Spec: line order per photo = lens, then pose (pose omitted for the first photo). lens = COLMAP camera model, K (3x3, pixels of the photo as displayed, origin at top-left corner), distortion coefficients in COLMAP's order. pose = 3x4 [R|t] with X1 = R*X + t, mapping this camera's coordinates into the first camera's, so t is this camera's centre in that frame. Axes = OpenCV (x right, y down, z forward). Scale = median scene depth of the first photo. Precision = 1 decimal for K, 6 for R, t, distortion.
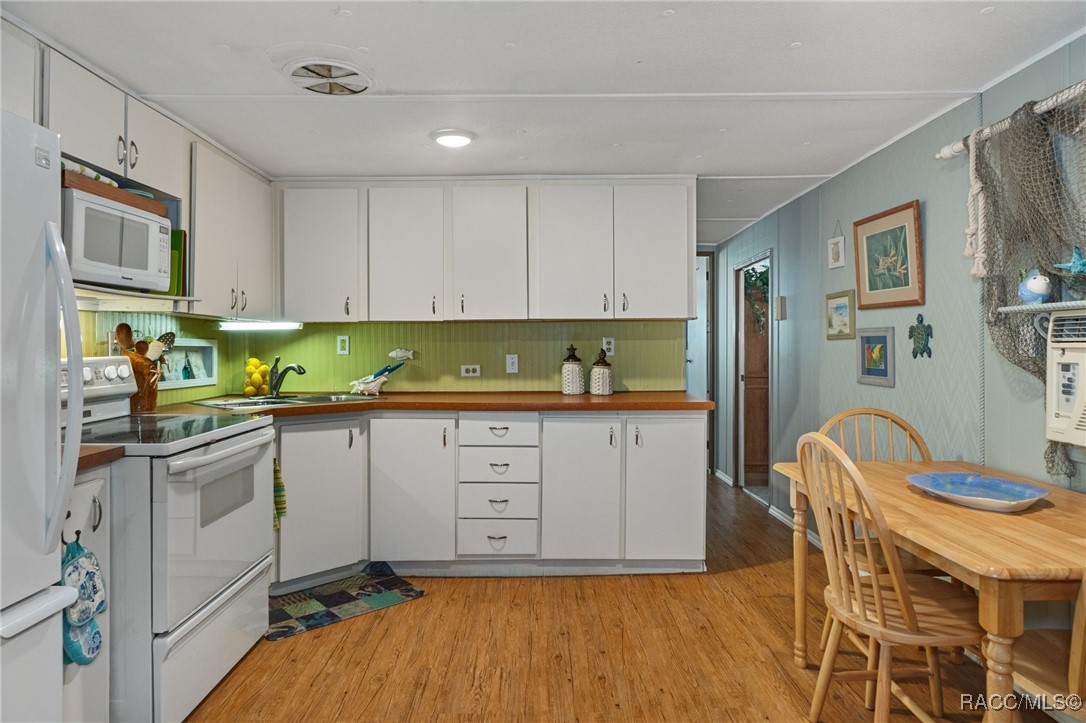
lens RADIAL K [[639.6, 0, 539.8], [0, 639.6, 355.4], [0, 0, 1]] dist [-0.017632, -0.000248]
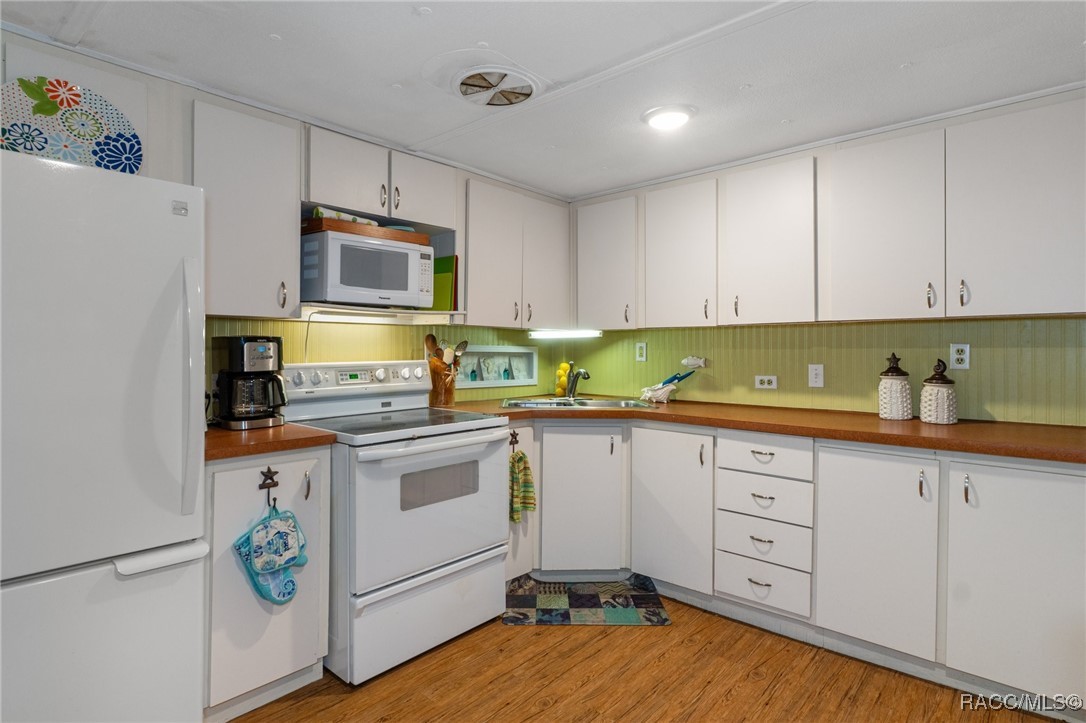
lens RADIAL K [[569.7, 0, 544.1], [0, 569.7, 357.9], [0, 0, 1]] dist [-0.000274, -0.000562]
pose [[0.744114, 0.013897, -0.667908, 0.221564], [-0.015228, 0.999877, 0.003838, -0.009029], [0.667879, 0.007315, 0.744234, 0.255589]]
